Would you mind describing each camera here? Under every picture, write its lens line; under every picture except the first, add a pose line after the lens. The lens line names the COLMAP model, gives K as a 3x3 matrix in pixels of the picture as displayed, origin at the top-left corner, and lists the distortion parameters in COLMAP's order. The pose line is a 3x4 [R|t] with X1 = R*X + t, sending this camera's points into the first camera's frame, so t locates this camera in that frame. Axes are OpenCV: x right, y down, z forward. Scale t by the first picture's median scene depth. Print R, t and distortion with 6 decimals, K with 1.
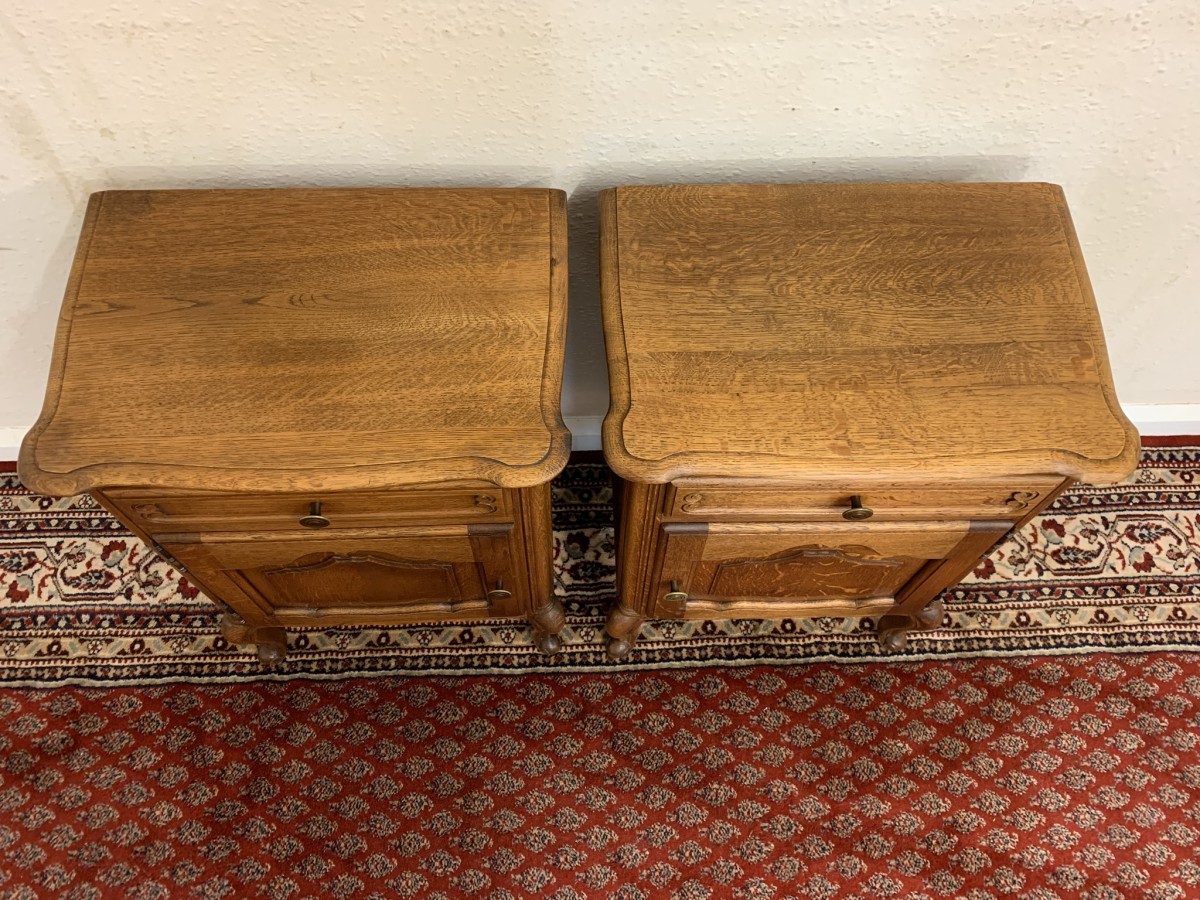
lens RADIAL K [[924.0, 0, 593.9], [0, 924.0, 431.1], [0, 0, 1]] dist [-0.006003, 0.003073]
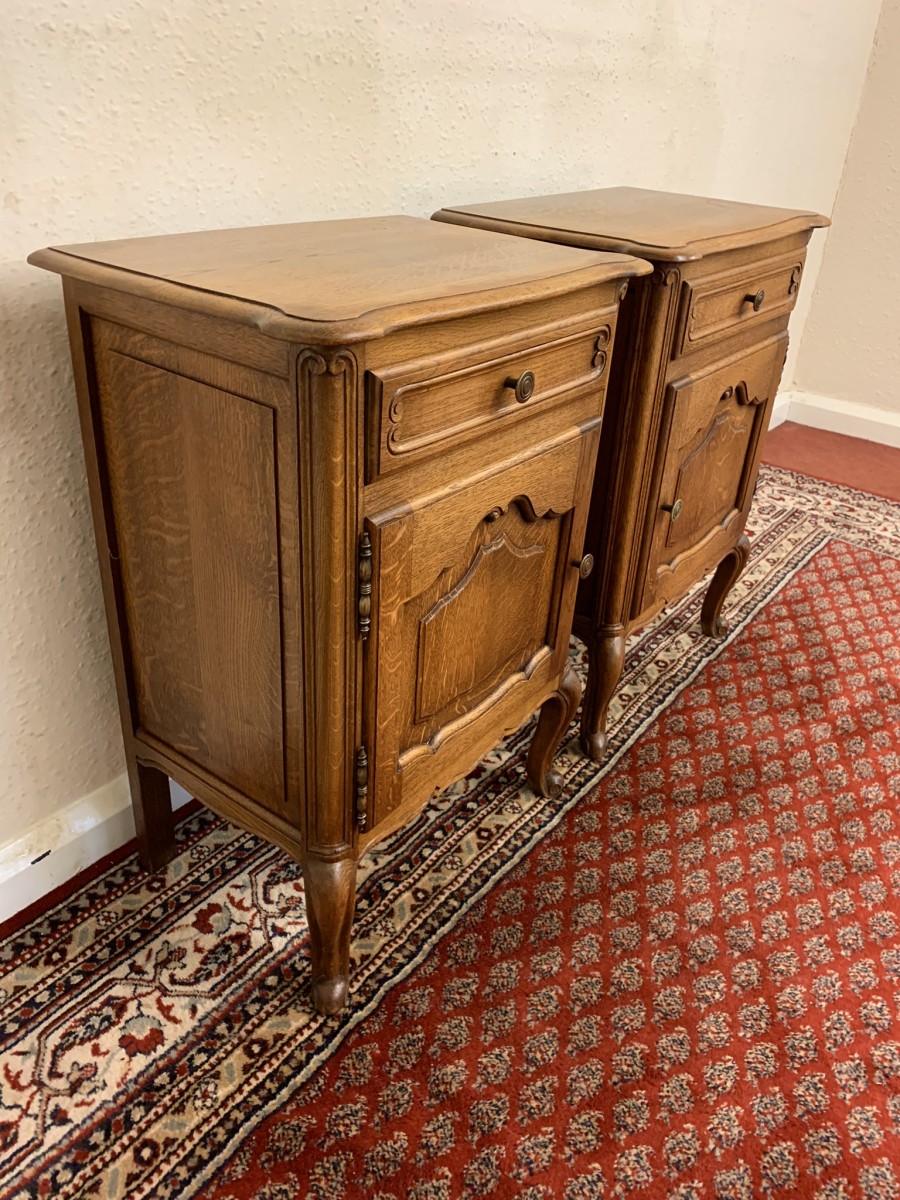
lens RADIAL K [[924.0, 0, 470.0], [0, 924.0, 582.4], [0, 0, 1]] dist [-0.006003, 0.003073]
pose [[0.625210, -0.360580, 0.692166, -0.641422], [0.669015, 0.704320, -0.237387, 0.256048], [-0.401909, 0.611487, 0.681581, 0.321858]]
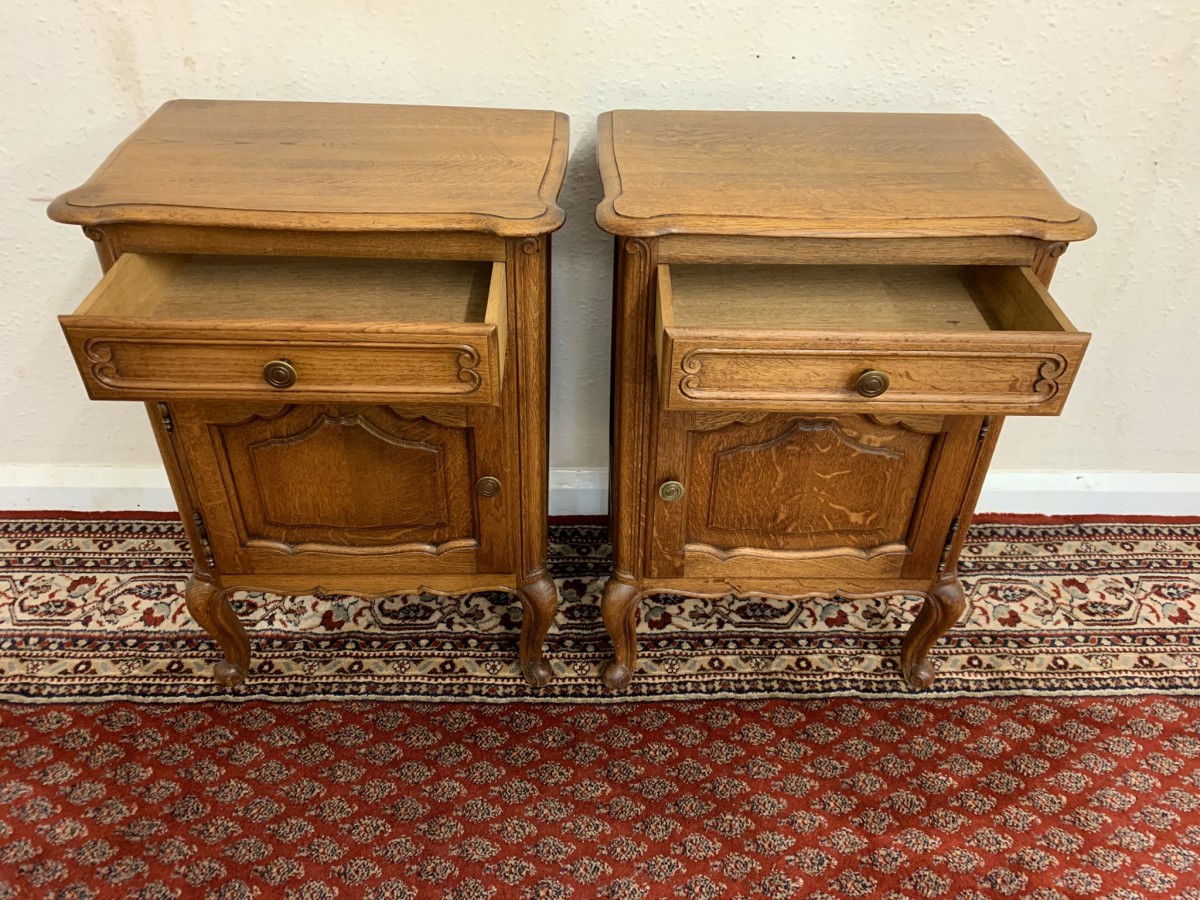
lens RADIAL K [[924.0, 0, 608.4], [0, 924.0, 429.8], [0, 0, 1]] dist [-0.006003, 0.003073]
pose [[0.999919, 0.012681, -0.000958, 0.017440], [-0.011793, 0.896396, -0.443098, 0.422024], [-0.004760, 0.443073, 0.896473, 0.086709]]
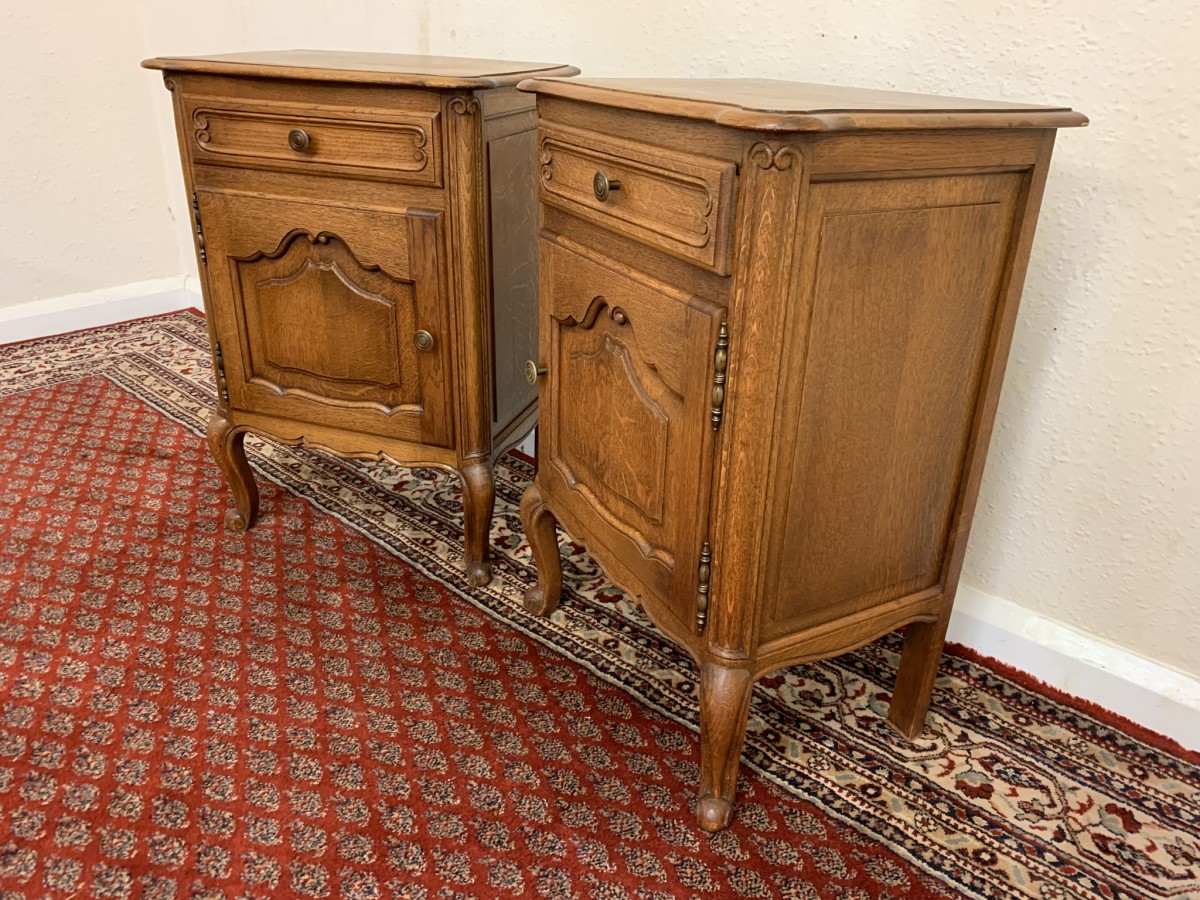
lens RADIAL K [[924.0, 0, 602.9], [0, 924.0, 440.9], [0, 0, 1]] dist [-0.006003, 0.003073]
pose [[0.723998, 0.291361, -0.625249, 0.610489], [-0.621154, 0.669567, -0.407244, 0.449686], [0.299991, 0.683220, 0.665745, 0.316642]]
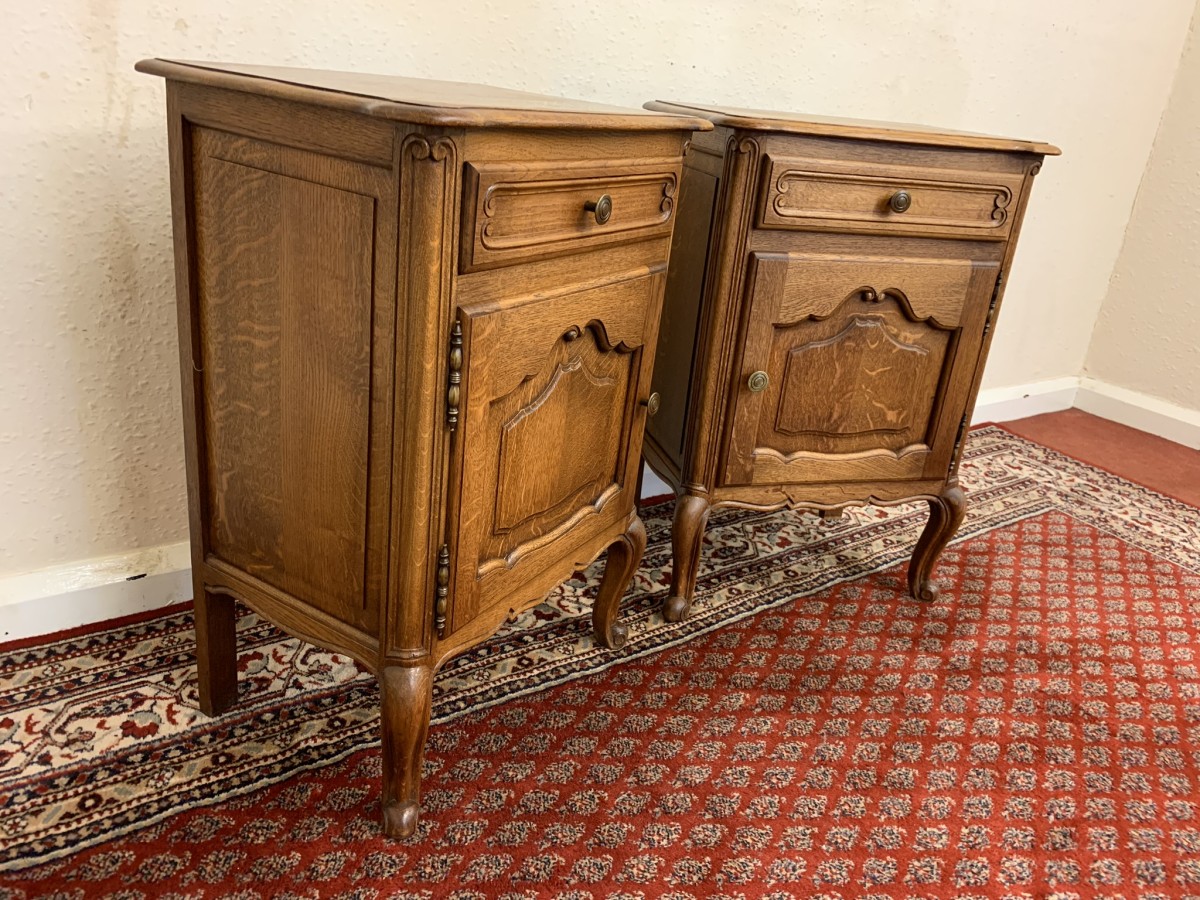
lens RADIAL K [[924.0, 0, 610.0], [0, 924.0, 439.0], [0, 0, 1]] dist [-0.006003, 0.003073]
pose [[0.827647, -0.144052, 0.542448, -0.511148], [0.451045, 0.745888, -0.490111, 0.528977], [-0.334004, 0.650308, 0.682306, 0.272801]]
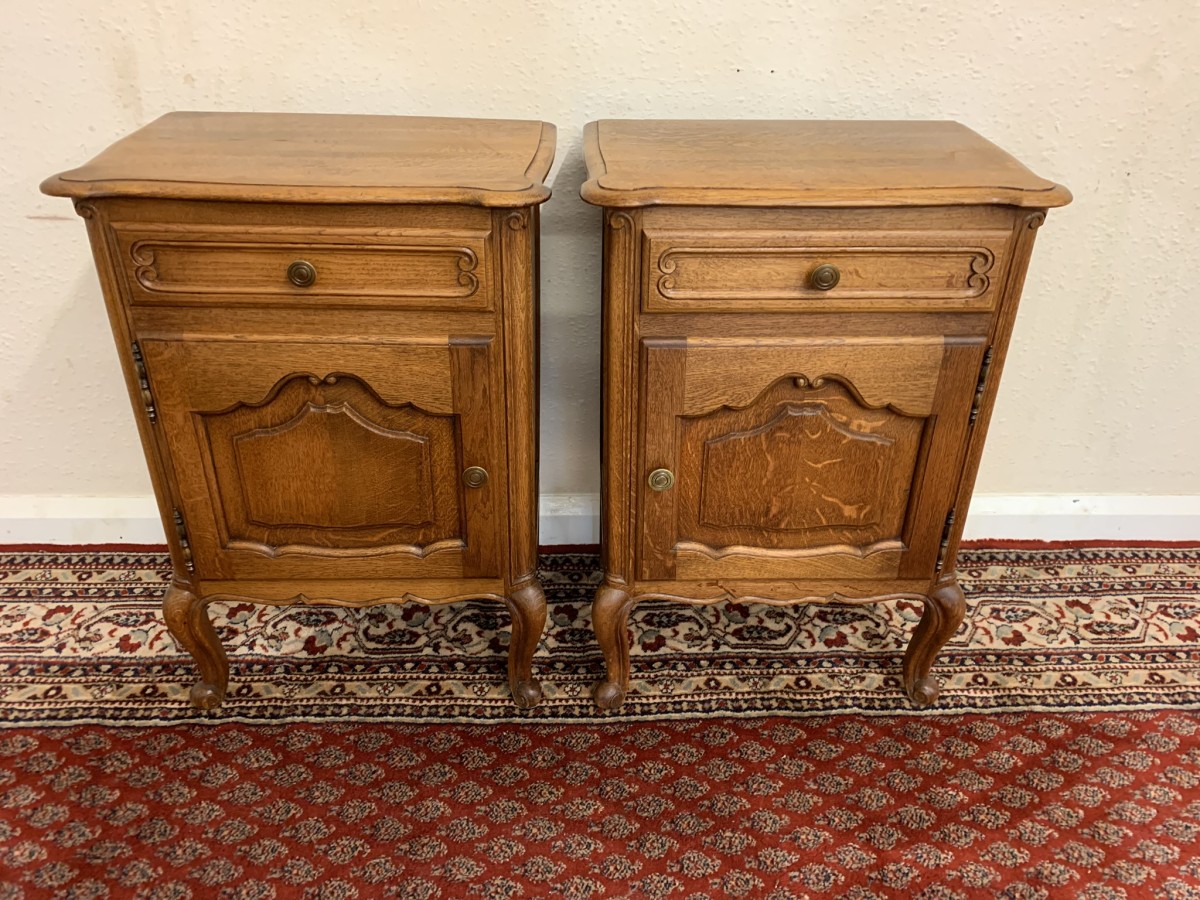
lens RADIAL K [[924.0, 0, 609.0], [0, 924.0, 429.5], [0, 0, 1]] dist [-0.006003, 0.003073]
pose [[0.999994, 0.002470, 0.002483, 0.024900], [-0.000731, 0.840549, -0.541735, 0.498488], [-0.003425, 0.541729, 0.840546, 0.137738]]
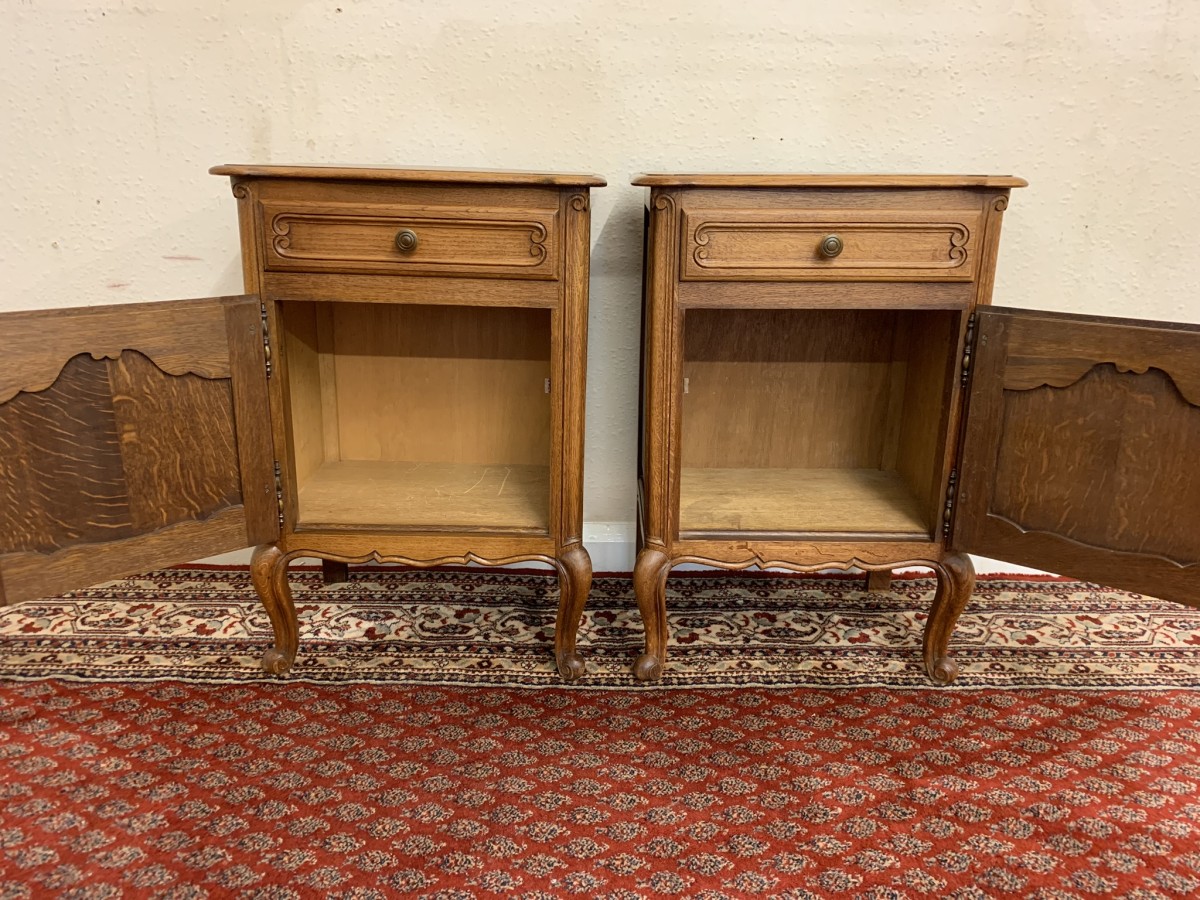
lens RADIAL K [[924.0, 0, 605.5], [0, 924.0, 441.9], [0, 0, 1]] dist [-0.006003, 0.003073]
pose [[0.999732, 0.007863, -0.021792, 0.003216], [-0.021120, 0.695884, -0.717844, 0.750819], [0.009520, 0.718111, 0.695863, 0.190120]]
